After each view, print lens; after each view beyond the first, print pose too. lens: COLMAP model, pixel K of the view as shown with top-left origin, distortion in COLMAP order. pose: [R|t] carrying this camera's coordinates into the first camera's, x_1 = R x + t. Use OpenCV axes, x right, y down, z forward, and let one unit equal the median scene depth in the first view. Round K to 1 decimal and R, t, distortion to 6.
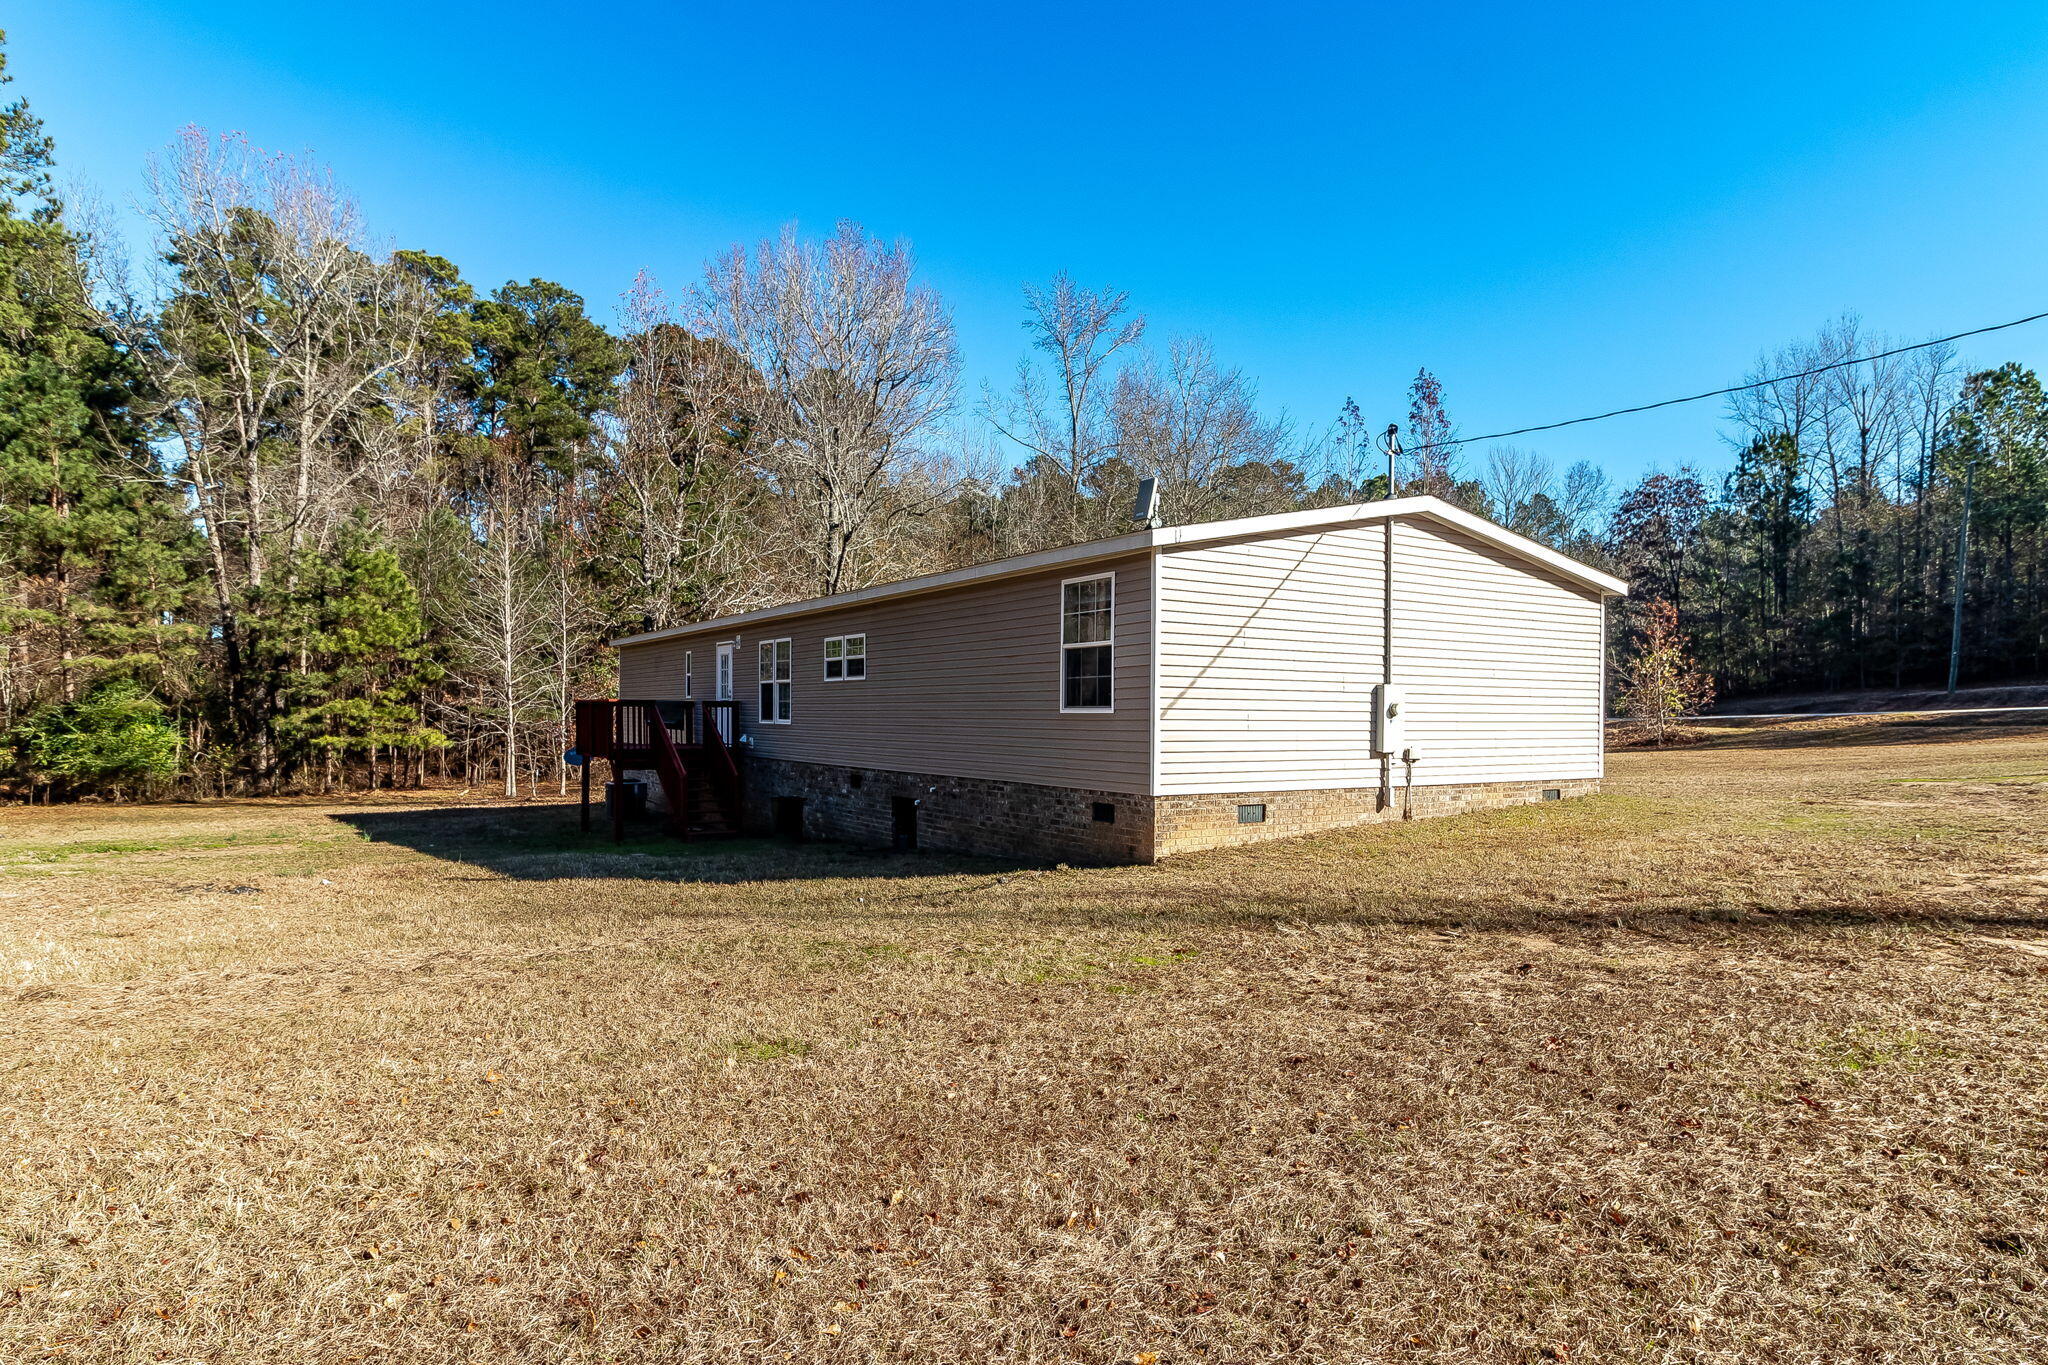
lens RADIAL K [[1187.5, 0, 1057.8], [0, 1187.5, 737.3], [0, 0, 1]] dist [-0.001006, -0.000515]
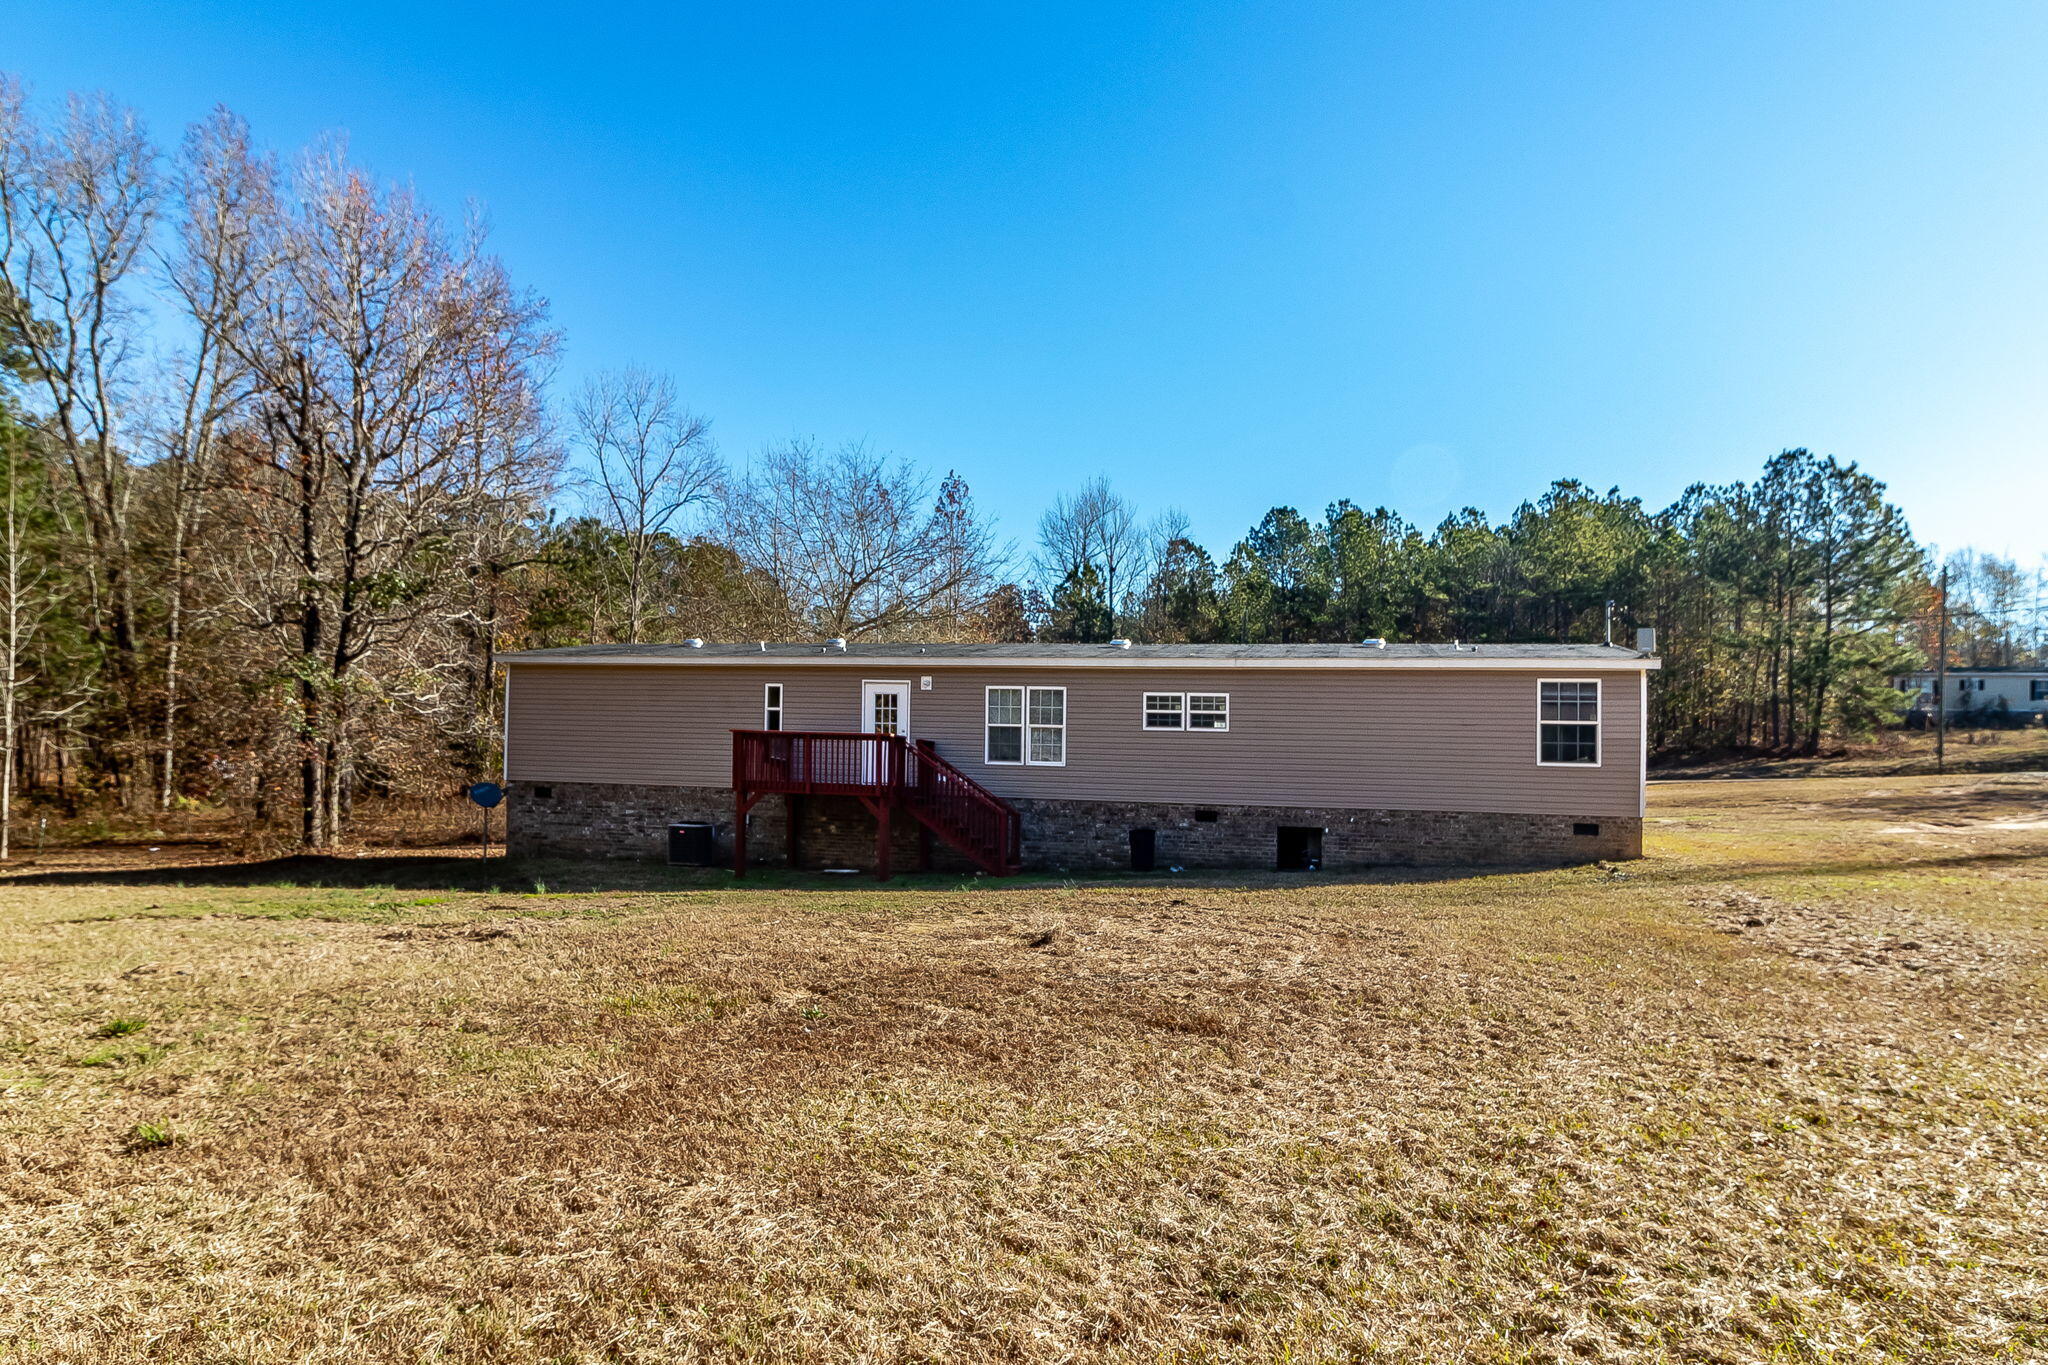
lens RADIAL K [[1248.3, 0, 1057.9], [0, 1248.3, 752.0], [0, 0, 1]] dist [0.004969, 0.001528]
pose [[0.728828, 0.041949, 0.683411, -0.911396], [-0.013211, 0.998797, -0.047220, 0.027204], [-0.684569, 0.025387, 0.728505, 0.150598]]
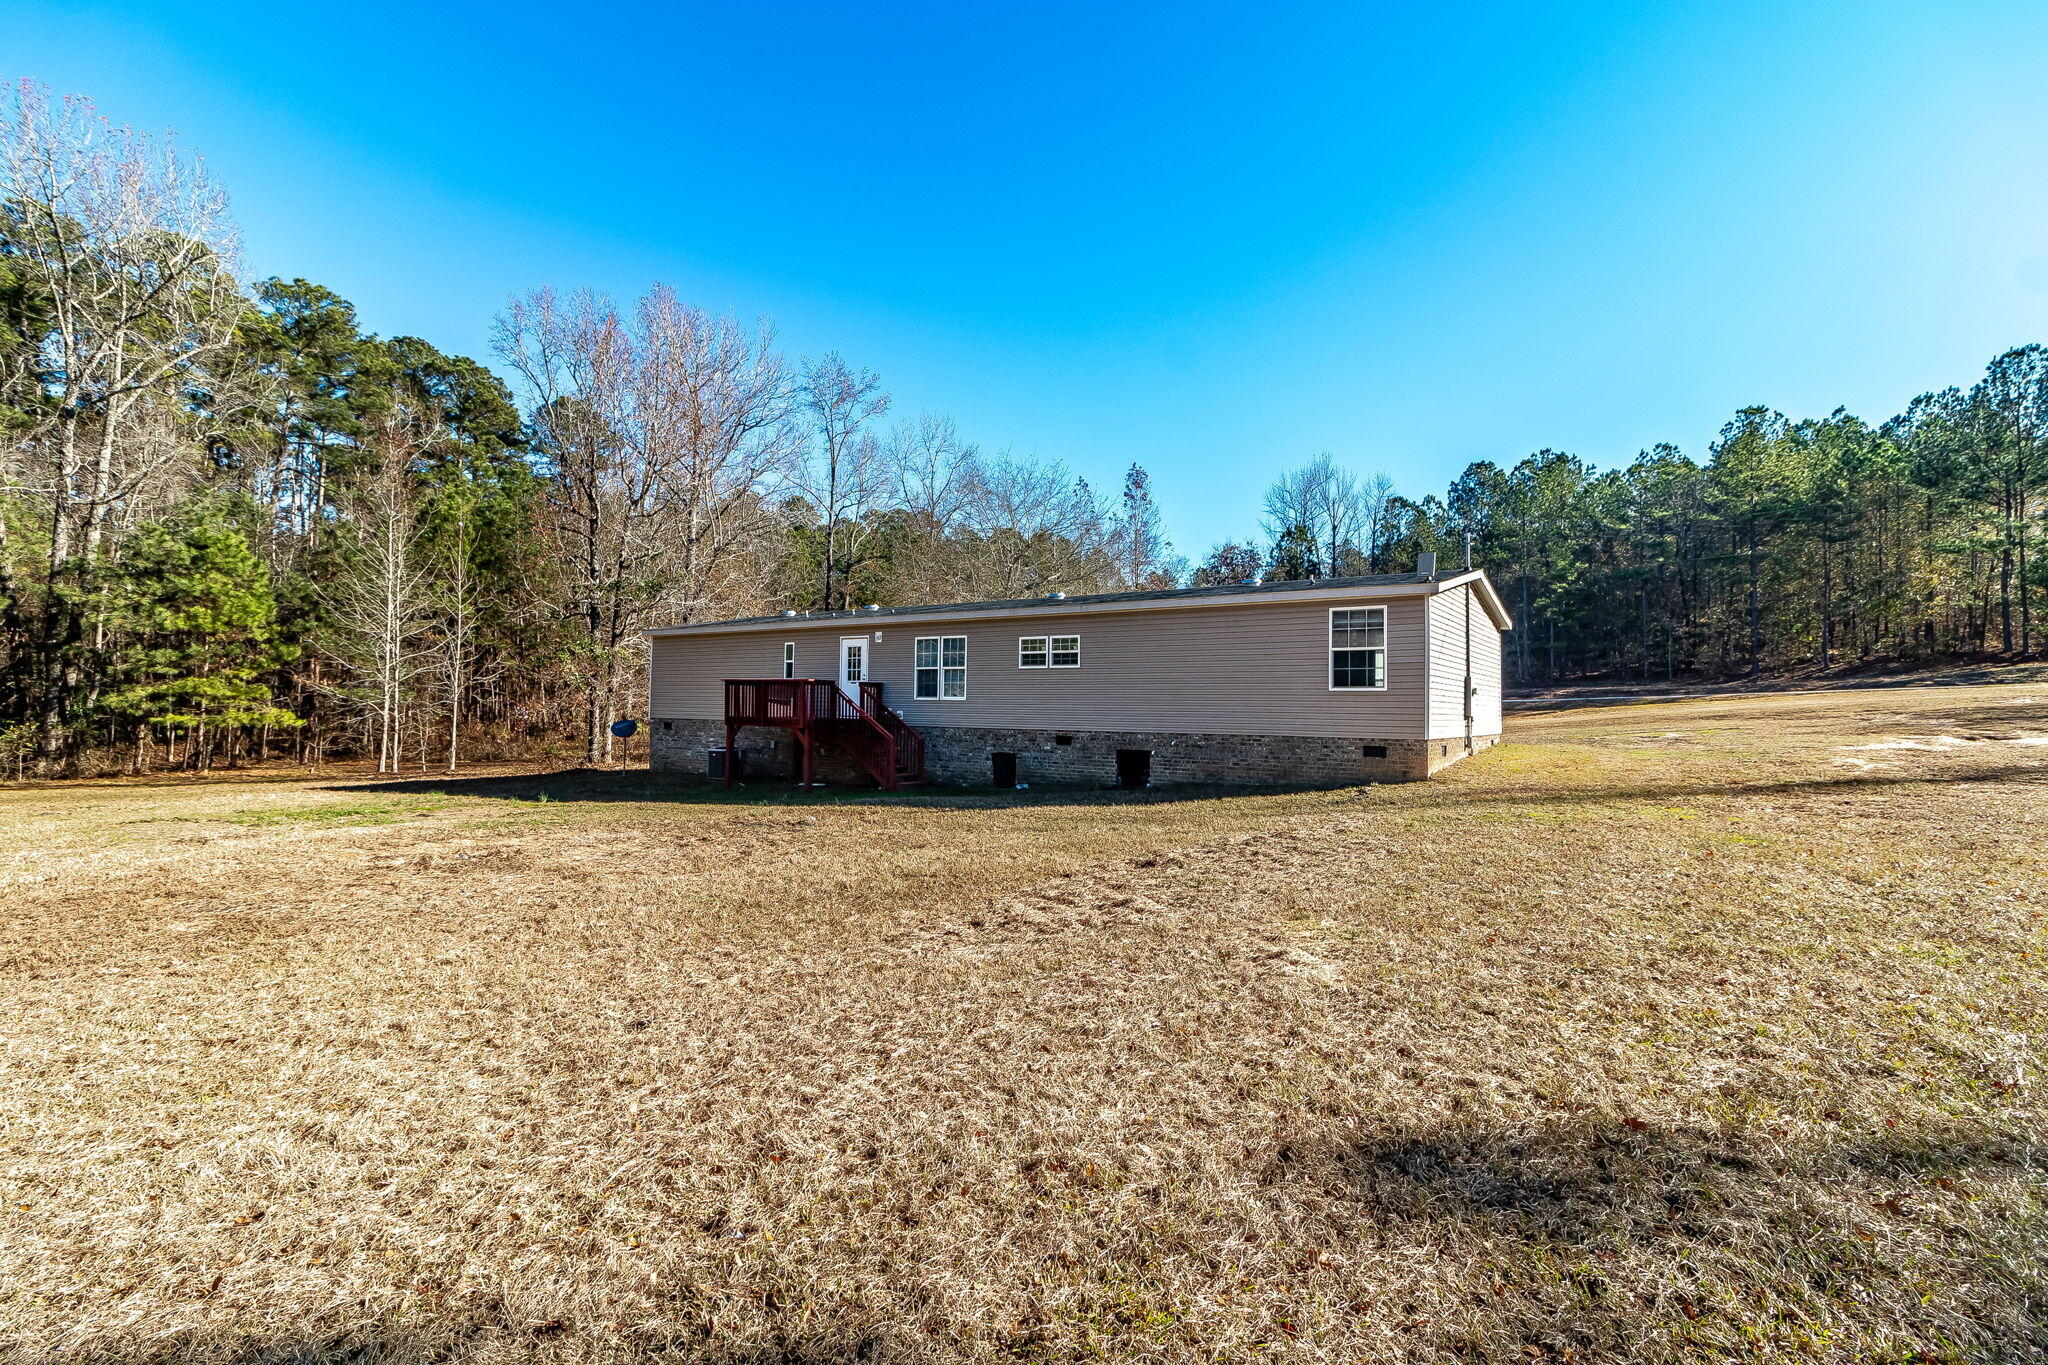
lens RADIAL K [[940.4, 0, 1052.5], [0, 940.4, 675.8], [0, 0, 1]] dist [-0.000689, 0.000269]
pose [[0.920648, 0.018315, 0.389964, -0.492666], [0.001157, 0.998766, -0.049640, 0.012934], [-0.390392, 0.046153, 0.919491, -0.010174]]
